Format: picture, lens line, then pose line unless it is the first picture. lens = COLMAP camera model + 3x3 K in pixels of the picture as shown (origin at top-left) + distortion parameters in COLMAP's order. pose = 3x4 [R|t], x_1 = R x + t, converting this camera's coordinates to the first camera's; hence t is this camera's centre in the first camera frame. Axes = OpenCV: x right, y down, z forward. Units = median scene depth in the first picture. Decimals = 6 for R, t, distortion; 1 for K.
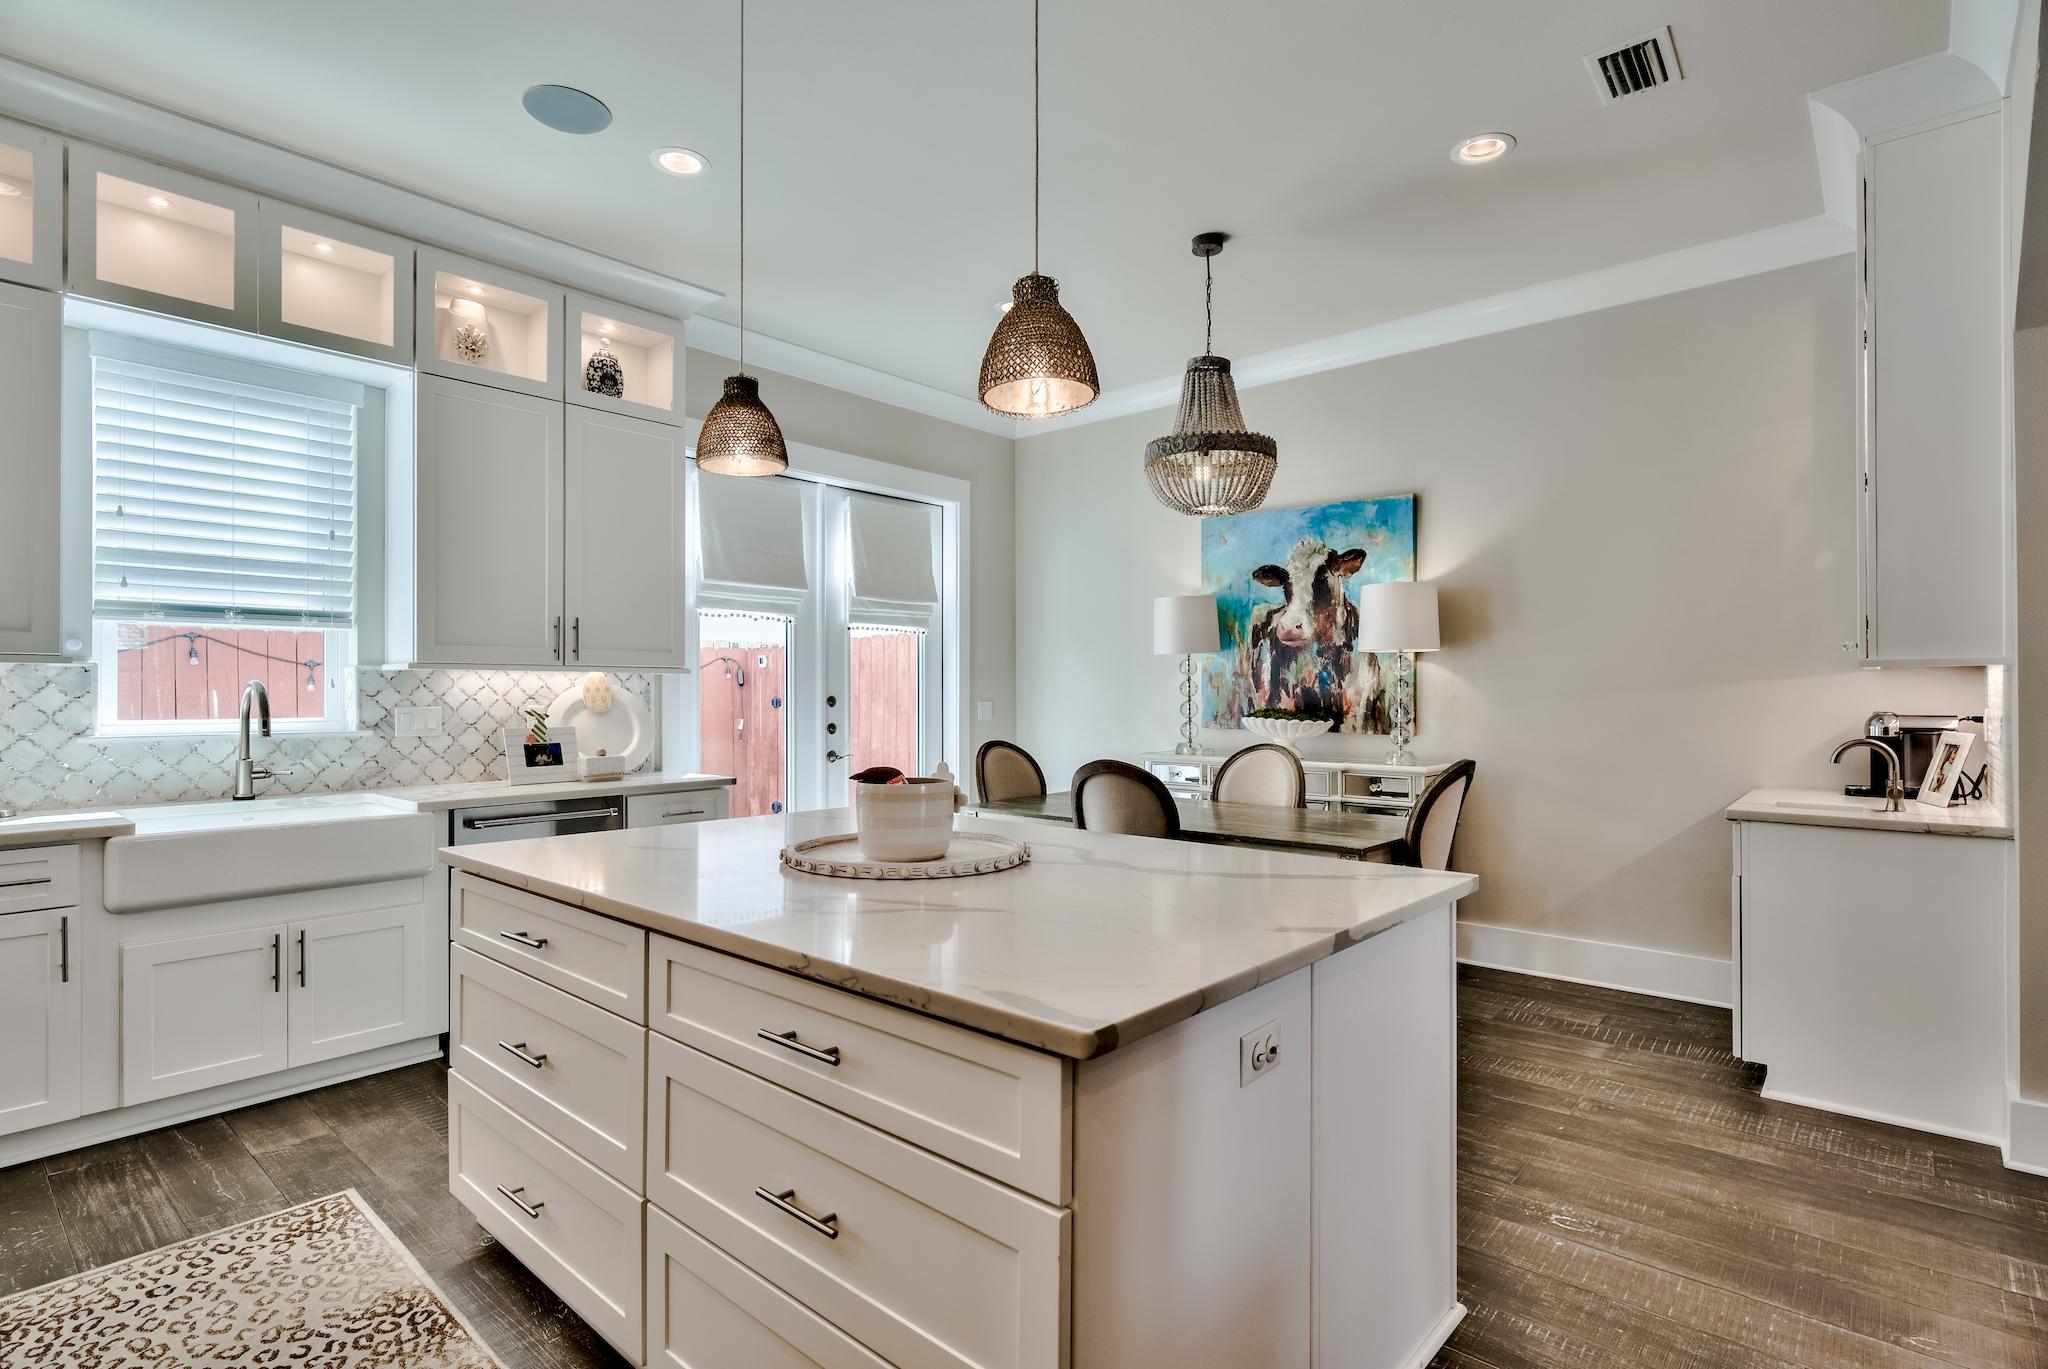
lens RADIAL K [[997.6, 0, 1007.0], [0, 997.6, 688.2], [0, 0, 1]] dist [-0.004384, 0.000614]
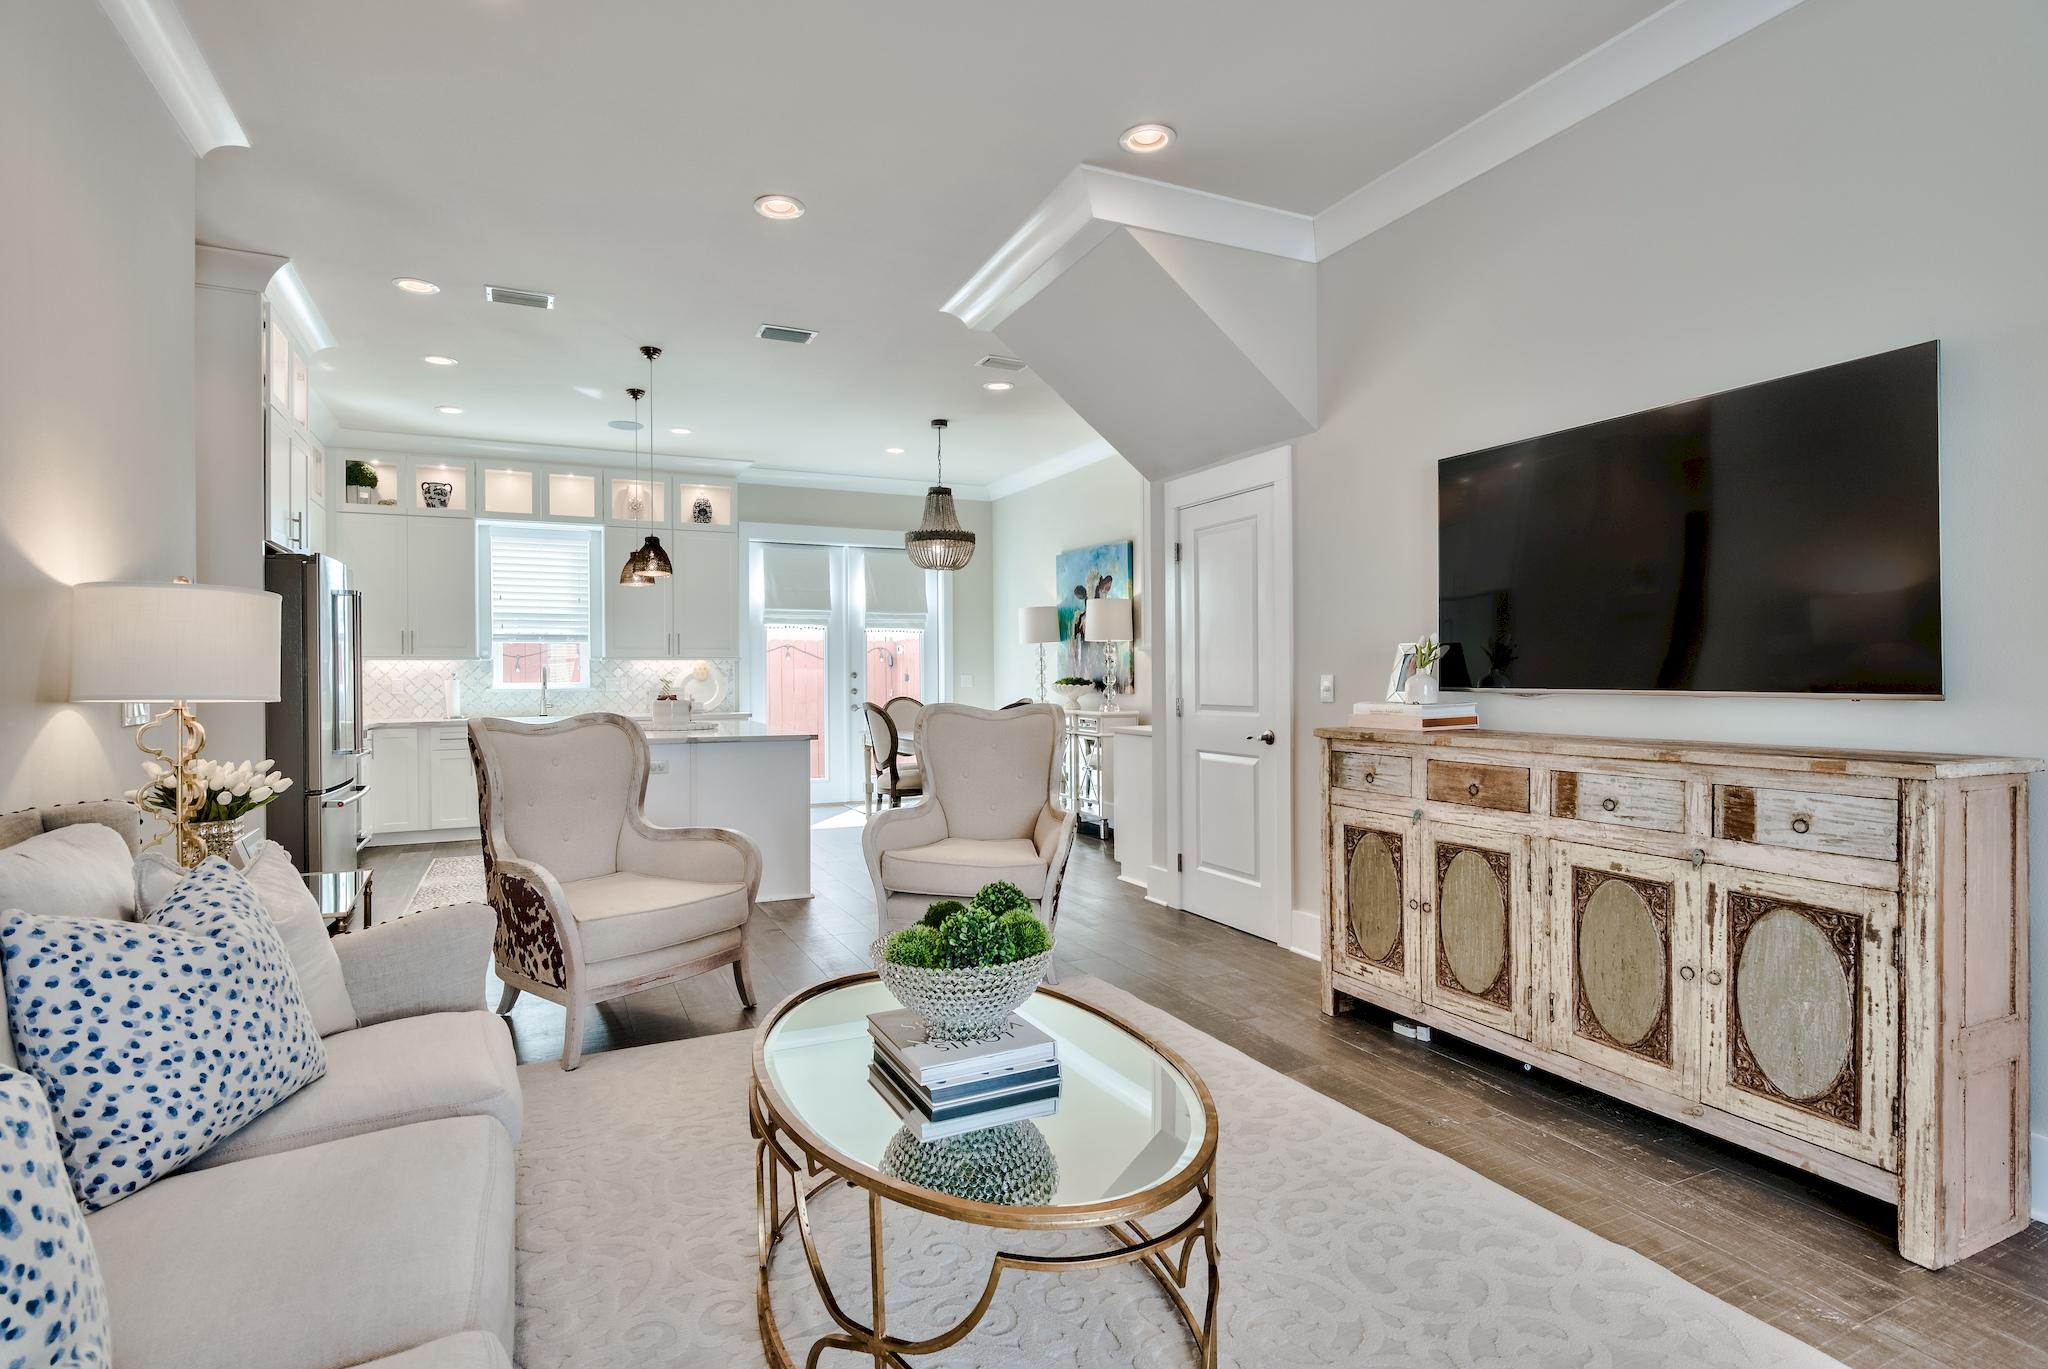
lens RADIAL K [[997.6, 0, 1015.0], [0, 997.6, 682.3], [0, 0, 1]] dist [-0.004384, 0.000614]
pose [[0.926997, -0.002937, -0.375057, 0.836659], [0.008464, 0.999879, 0.013089, 0.007665], [0.374972, -0.015308, 0.926910, -0.559859]]
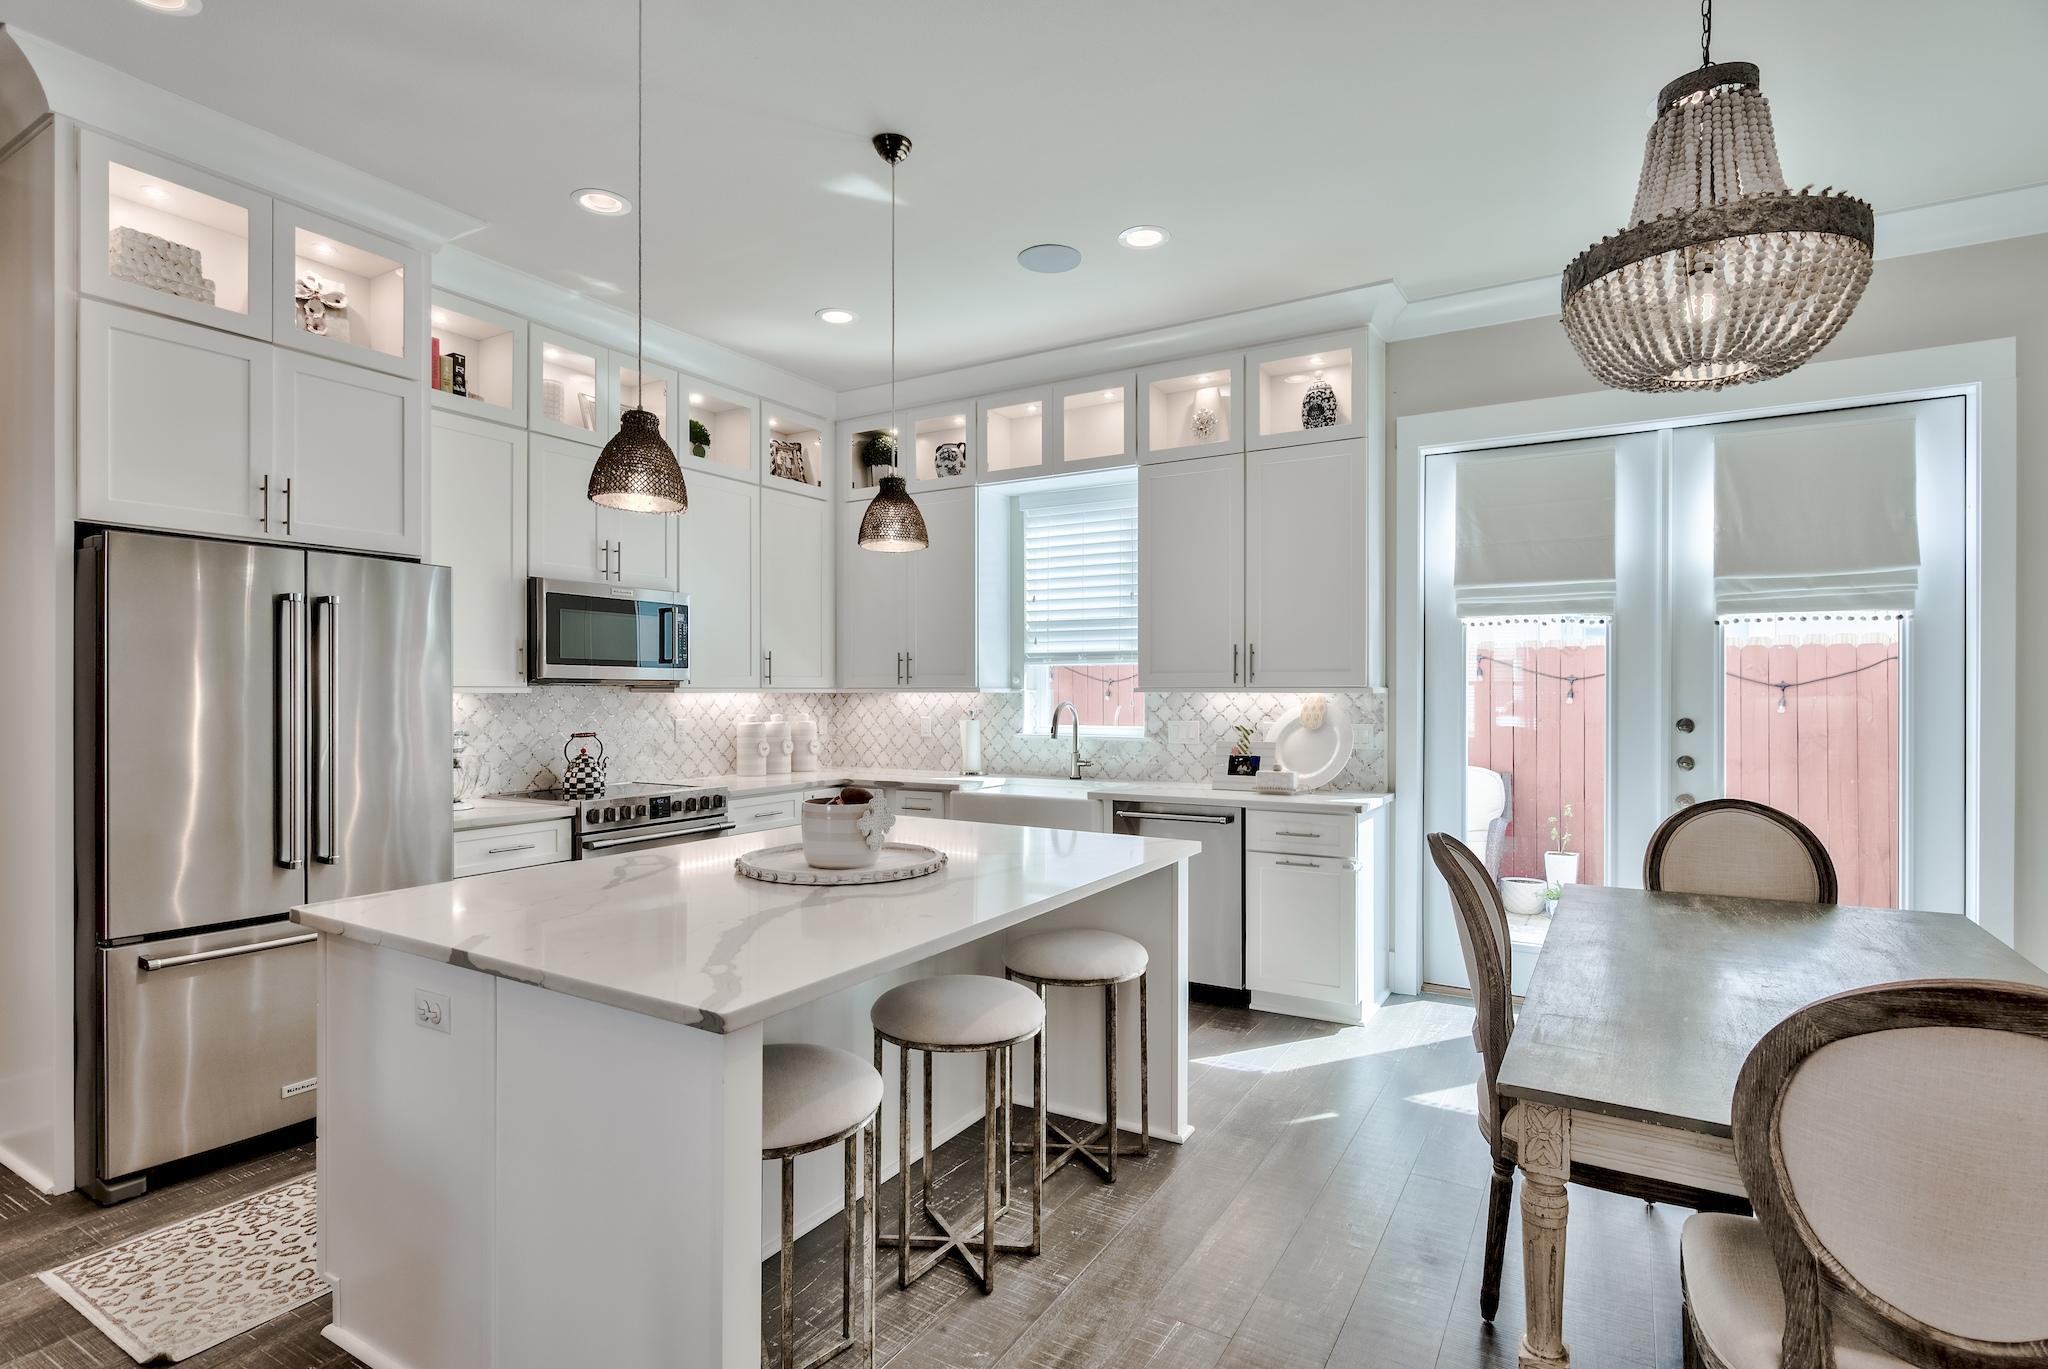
lens RADIAL K [[997.6, 0, 1030.9], [0, 997.6, 695.1], [0, 0, 1]] dist [-0.004384, 0.000614]
pose [[0.198576, 0.004022, -0.980077, 0.508455], [0.005161, 0.999973, 0.005149, -0.017666], [0.980072, -0.006081, 0.198550, 0.452159]]
